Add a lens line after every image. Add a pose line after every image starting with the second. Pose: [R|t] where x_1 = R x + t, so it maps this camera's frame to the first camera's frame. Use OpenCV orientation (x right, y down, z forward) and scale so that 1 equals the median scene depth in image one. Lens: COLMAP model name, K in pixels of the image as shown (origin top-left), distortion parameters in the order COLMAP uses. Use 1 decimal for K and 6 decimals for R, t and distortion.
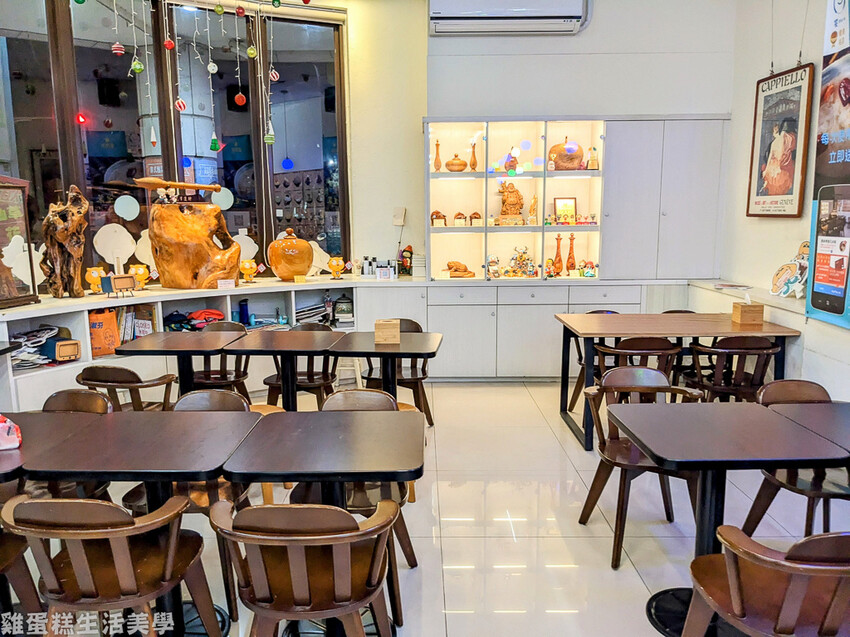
lens RADIAL K [[683.2, 0, 443.9], [0, 683.2, 343.0], [0, 0, 1]] dist [0.037130, -0.064071]
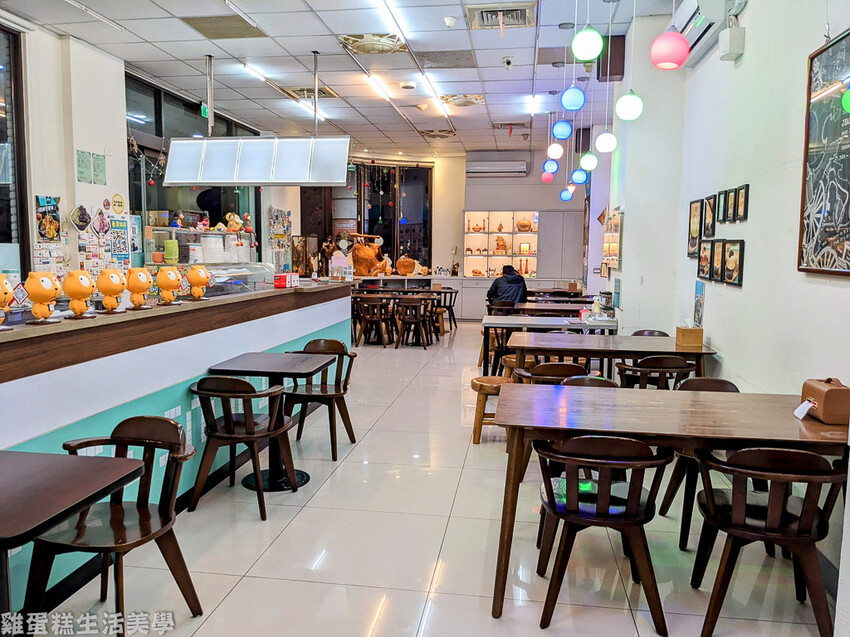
lens RADIAL K [[683.2, 0, 421.3], [0, 683.2, 322.1], [0, 0, 1]] dist [0.037130, -0.064071]
pose [[0.984627, 0.037426, -0.170612, 0.240838], [-0.050492, 0.996060, -0.072901, 0.240266], [0.167212, 0.080395, 0.982638, -1.307965]]
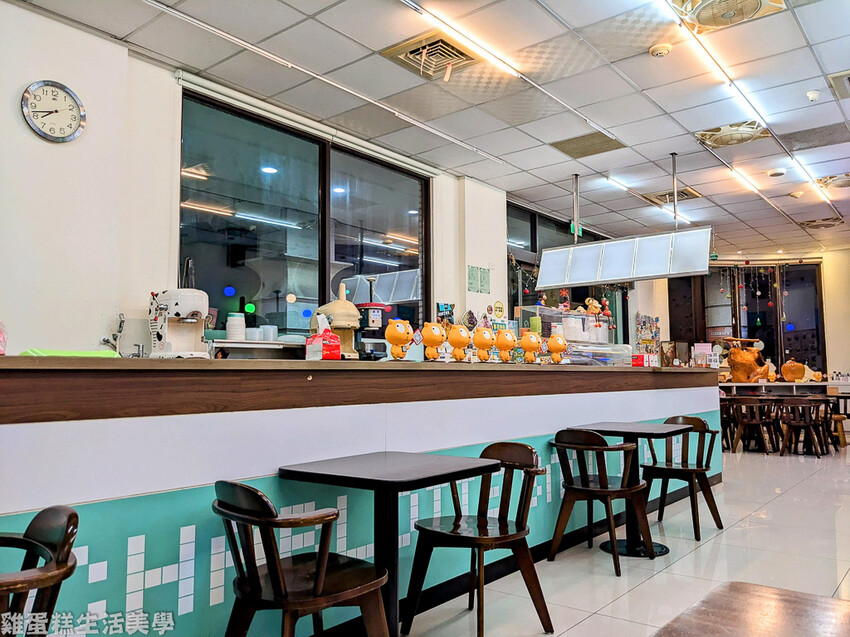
lens RADIAL K [[683.2, 0, 429.5], [0, 683.2, 317.7], [0, 0, 1]] dist [0.037130, -0.064071]
pose [[0.766484, -0.051172, -0.640222, 0.287155], [-0.117529, 0.968814, -0.218143, 0.315098], [0.631419, 0.242448, 0.736566, -1.339198]]
